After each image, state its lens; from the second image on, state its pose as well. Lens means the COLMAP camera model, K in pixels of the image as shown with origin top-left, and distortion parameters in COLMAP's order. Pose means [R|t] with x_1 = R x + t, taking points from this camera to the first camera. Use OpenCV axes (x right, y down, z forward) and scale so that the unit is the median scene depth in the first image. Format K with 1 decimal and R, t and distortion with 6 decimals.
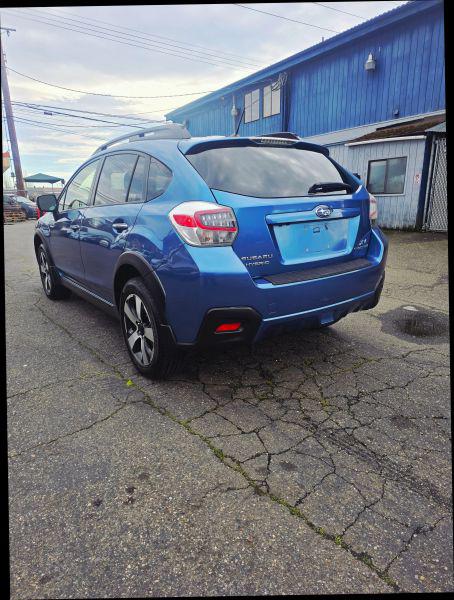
lens RADIAL K [[397.2, 0, 224.1], [0, 397.2, 303.5], [0, 0, 1]] dist [0.047682, -0.028230]
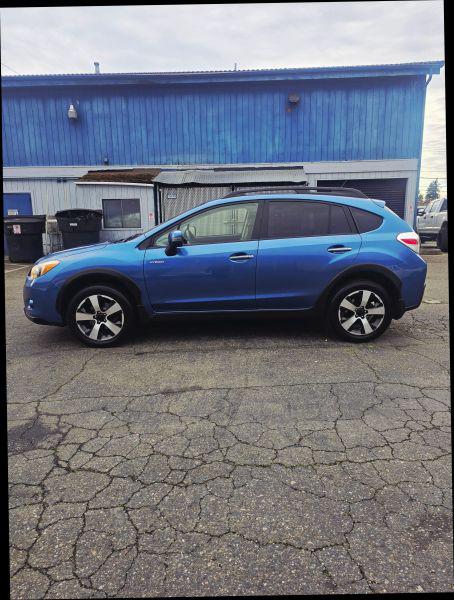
lens RADIAL K [[397.2, 0, 228.7], [0, 397.2, 298.2], [0, 0, 1]] dist [0.047682, -0.028230]
pose [[0.568689, -0.140460, 0.810471, -0.395069], [0.214810, 0.976481, 0.018503, -0.029470], [-0.794008, 0.163575, 0.585486, 0.107635]]
